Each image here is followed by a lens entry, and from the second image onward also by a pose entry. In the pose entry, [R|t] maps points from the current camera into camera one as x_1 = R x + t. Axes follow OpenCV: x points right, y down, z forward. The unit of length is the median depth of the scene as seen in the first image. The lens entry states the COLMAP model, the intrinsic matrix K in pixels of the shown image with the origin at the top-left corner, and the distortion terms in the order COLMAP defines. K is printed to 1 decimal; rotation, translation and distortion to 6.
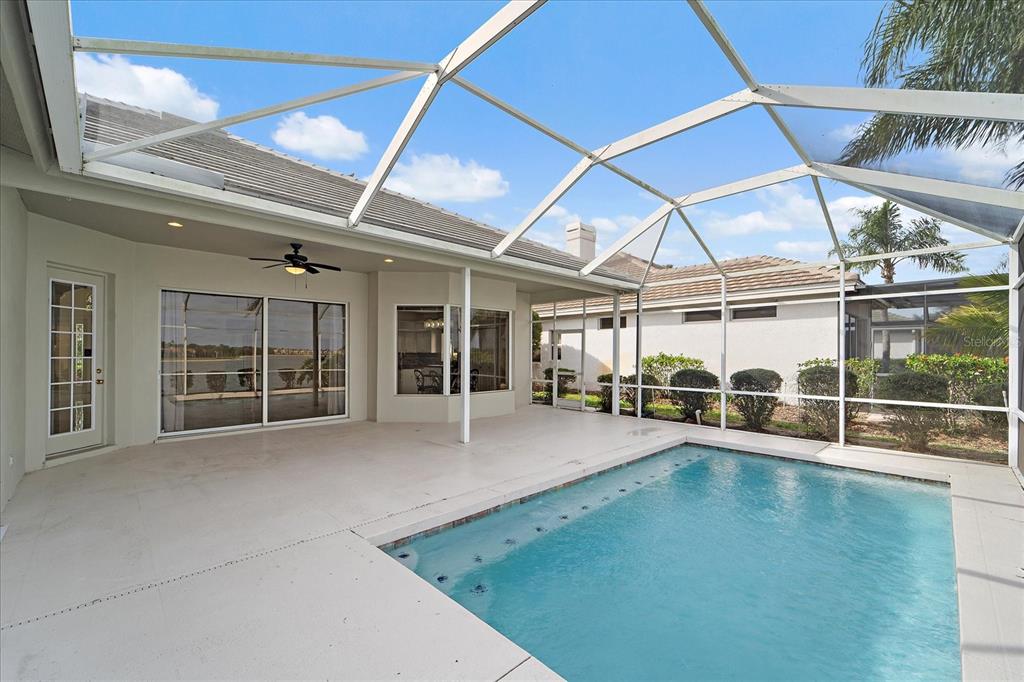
lens RADIAL K [[420.2, 0, 513.0], [0, 420.2, 346.0], [0, 0, 1]] dist [0.001302, 0.000451]
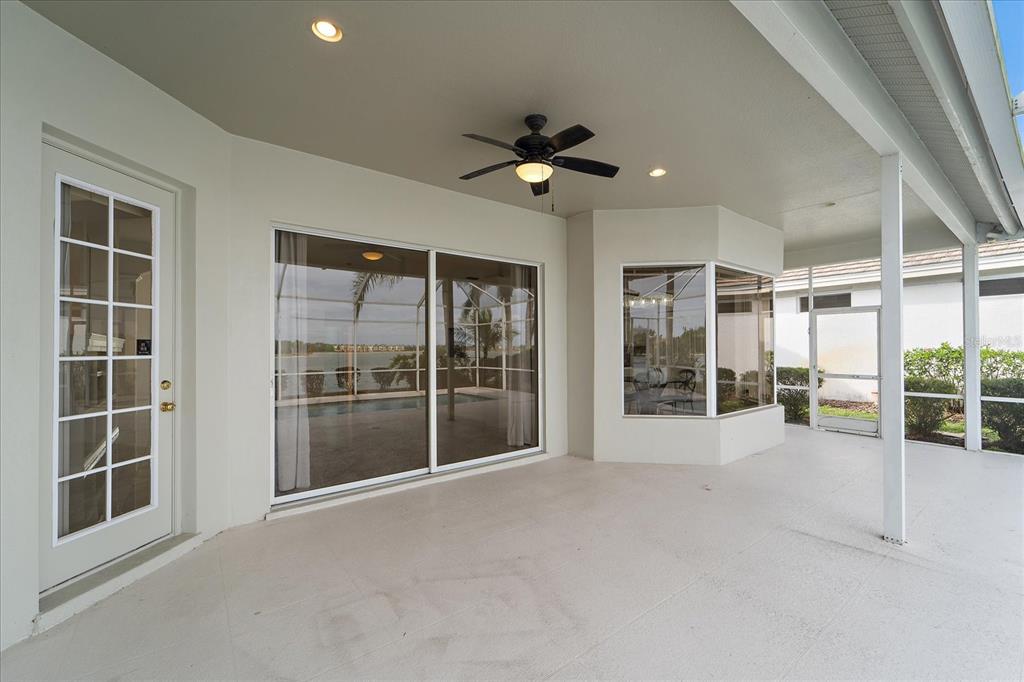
lens RADIAL K [[420.2, 0, 516.0], [0, 420.2, 338.5], [0, 0, 1]] dist [0.001302, 0.000451]
pose [[0.993380, -0.008923, -0.114531, -0.363499], [0.008554, 0.999957, -0.003707, 0.007908], [0.114559, 0.002703, 0.993413, 0.389712]]
